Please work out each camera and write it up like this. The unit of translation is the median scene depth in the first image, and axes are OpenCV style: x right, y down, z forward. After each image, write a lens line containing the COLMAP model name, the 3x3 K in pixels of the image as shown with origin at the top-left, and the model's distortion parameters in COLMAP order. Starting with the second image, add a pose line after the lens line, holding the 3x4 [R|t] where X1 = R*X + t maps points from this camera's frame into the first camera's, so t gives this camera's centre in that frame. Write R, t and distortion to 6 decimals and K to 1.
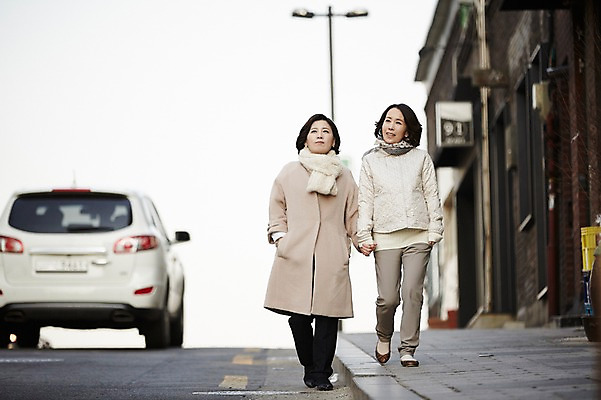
lens RADIAL K [[3119.8, 0, 300.4], [0, 3119.8, 199.9], [0, 0, 1]] dist [-0.425801, 0.000000]
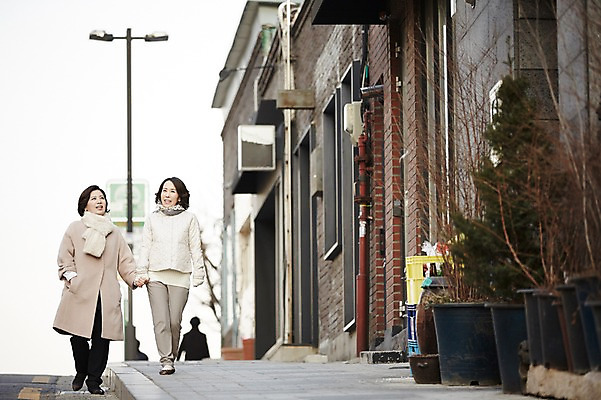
lens RADIAL K [[2781.7, 0, 300.6], [0, 2781.7, 200.4], [0, 0, 1]] dist [-0.157346, 0.000000]
pose [[0.997040, 0.020636, 0.074063, -0.000326], [-0.019779, 0.999729, -0.012279, 0.002455], [-0.074296, 0.010778, 0.997178, 0.147840]]
